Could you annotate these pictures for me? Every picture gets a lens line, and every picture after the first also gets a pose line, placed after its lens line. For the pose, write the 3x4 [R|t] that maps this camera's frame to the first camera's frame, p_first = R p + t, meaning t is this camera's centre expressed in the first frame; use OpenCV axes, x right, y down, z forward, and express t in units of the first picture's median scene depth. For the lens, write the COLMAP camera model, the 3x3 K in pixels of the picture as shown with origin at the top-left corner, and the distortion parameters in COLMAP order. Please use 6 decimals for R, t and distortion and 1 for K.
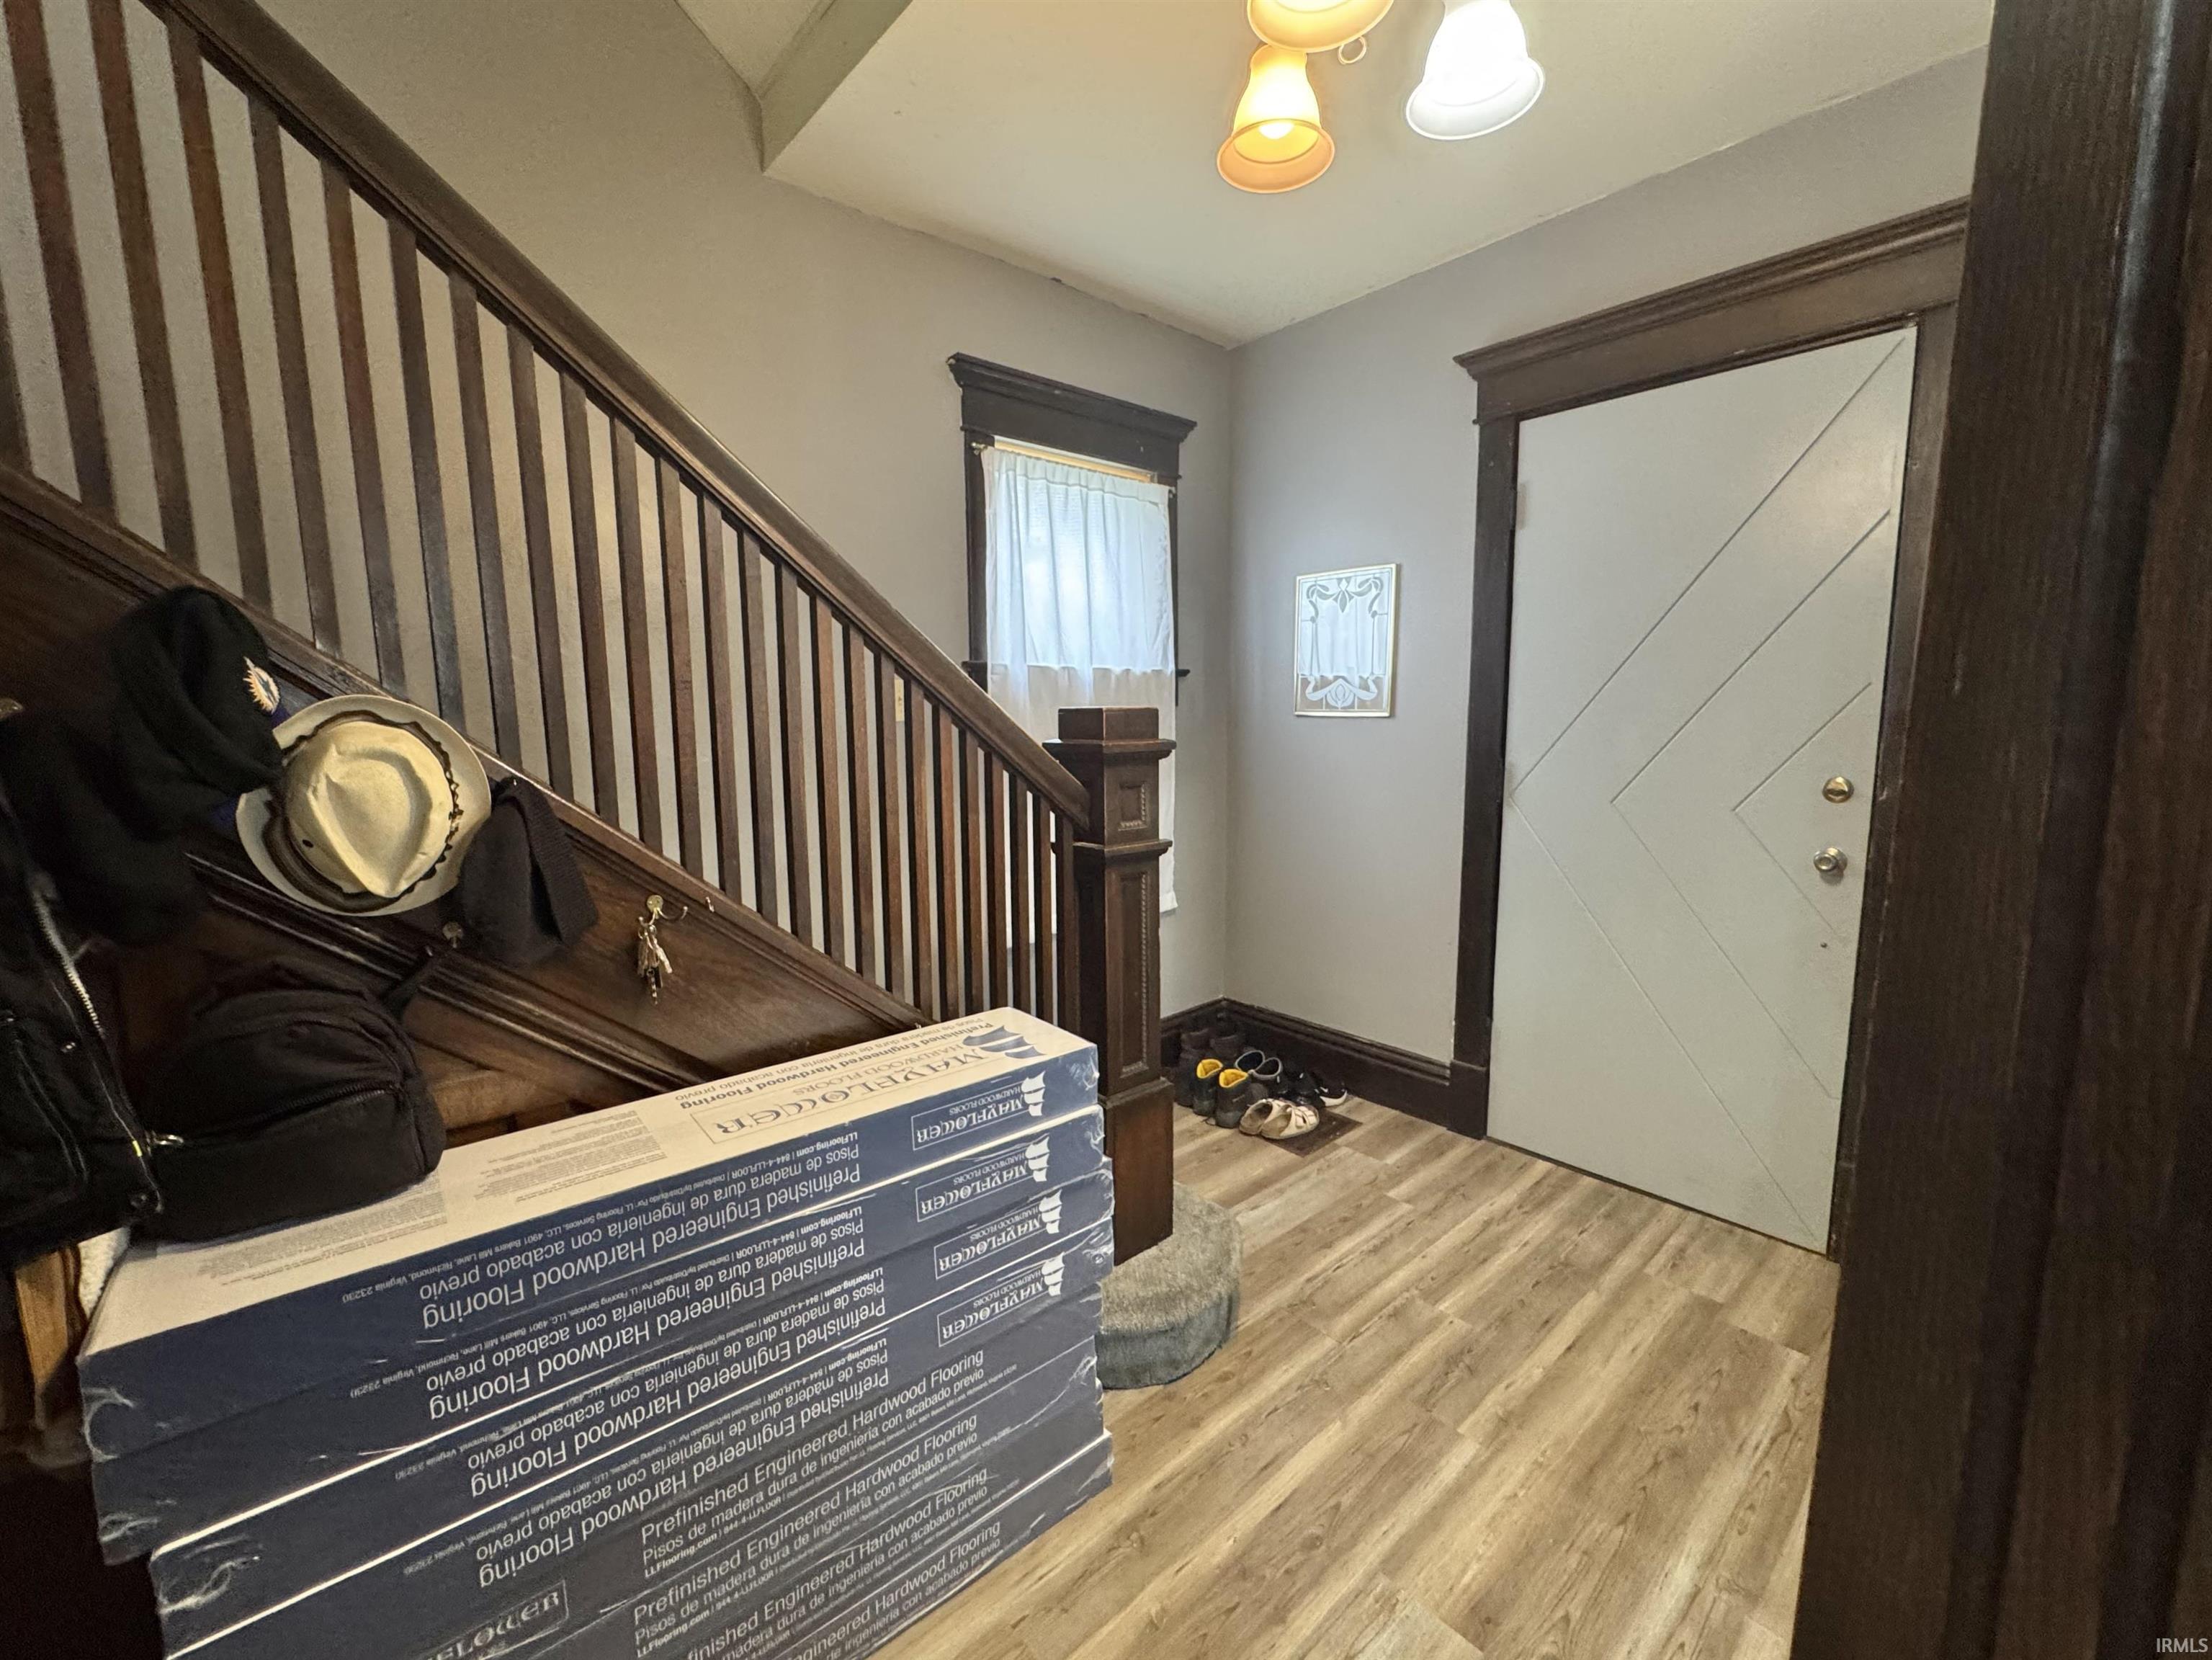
lens RADIAL K [[917.9, 0, 1106.0], [0, 917.9, 830.0], [0, 0, 1]] dist [0.000412, 0.000040]
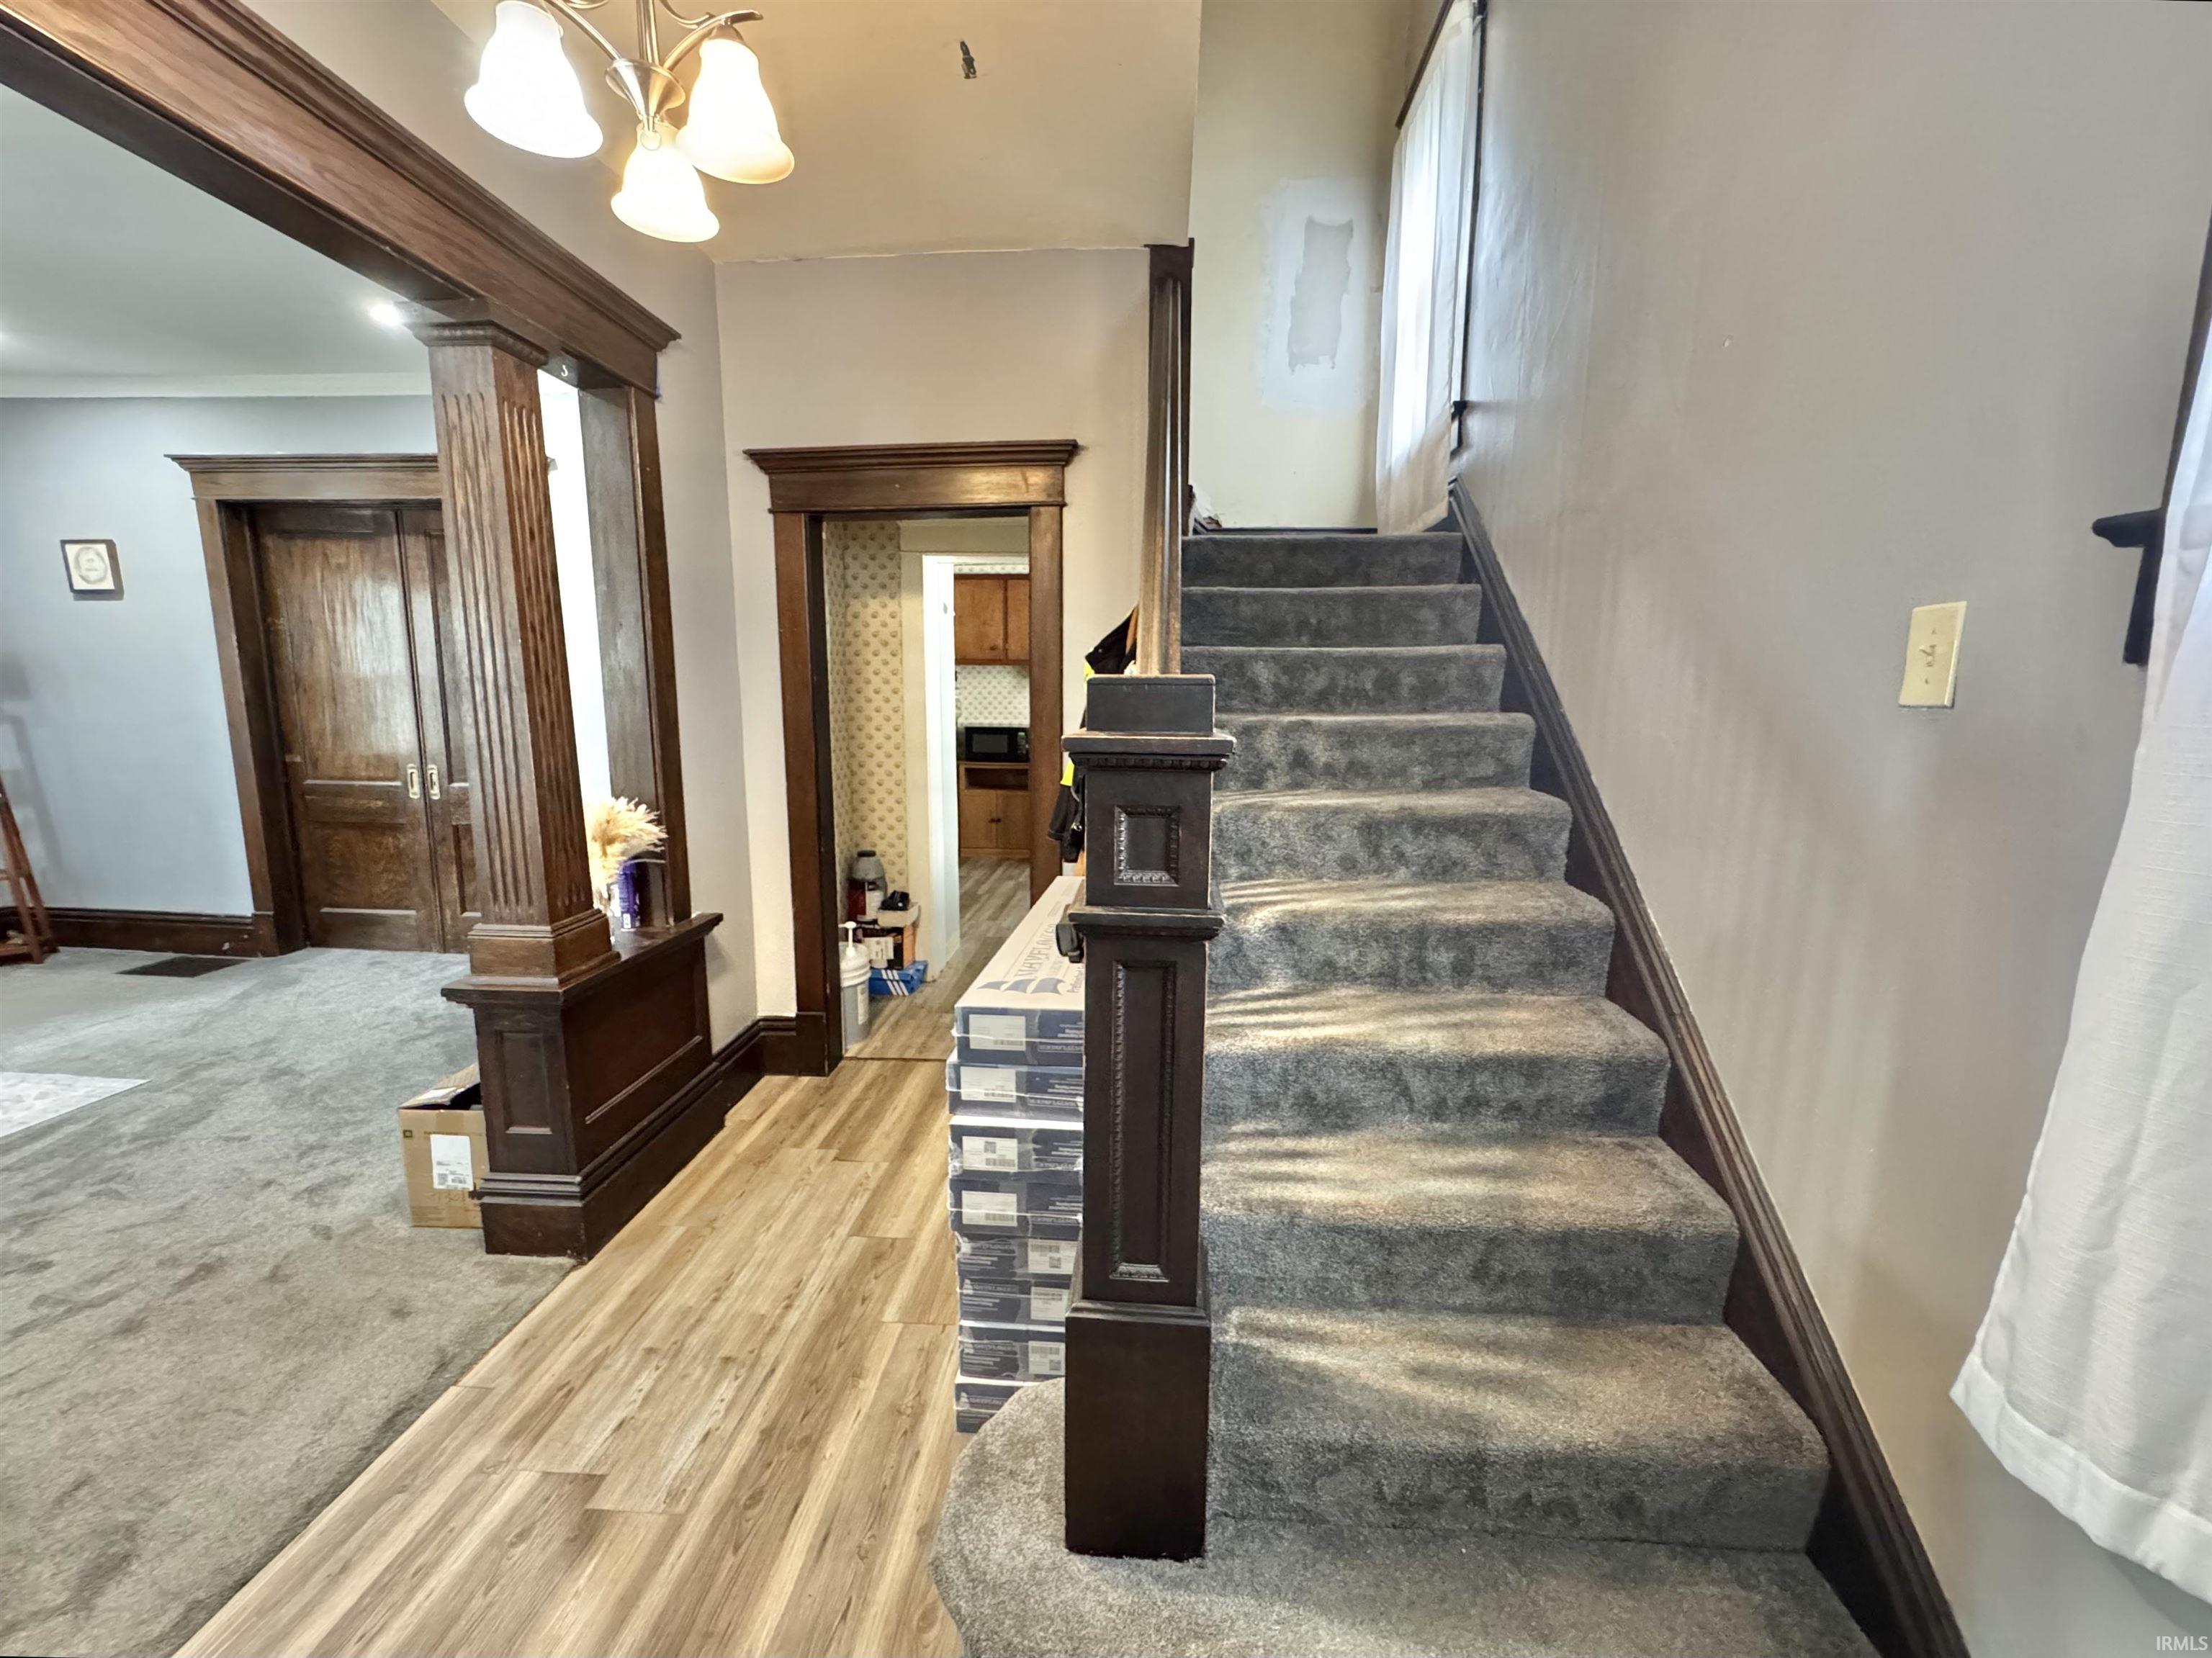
lens RADIAL K [[893.4, 0, 1088.4], [0, 893.4, 832.0], [0, 0, 1]] dist [-0.003084, 0.000096]
pose [[-0.708913, 0.114739, -0.695900, 0.337494], [-0.091210, 0.963479, 0.251772, -0.133927], [0.699373, 0.241958, -0.672558, 1.042024]]
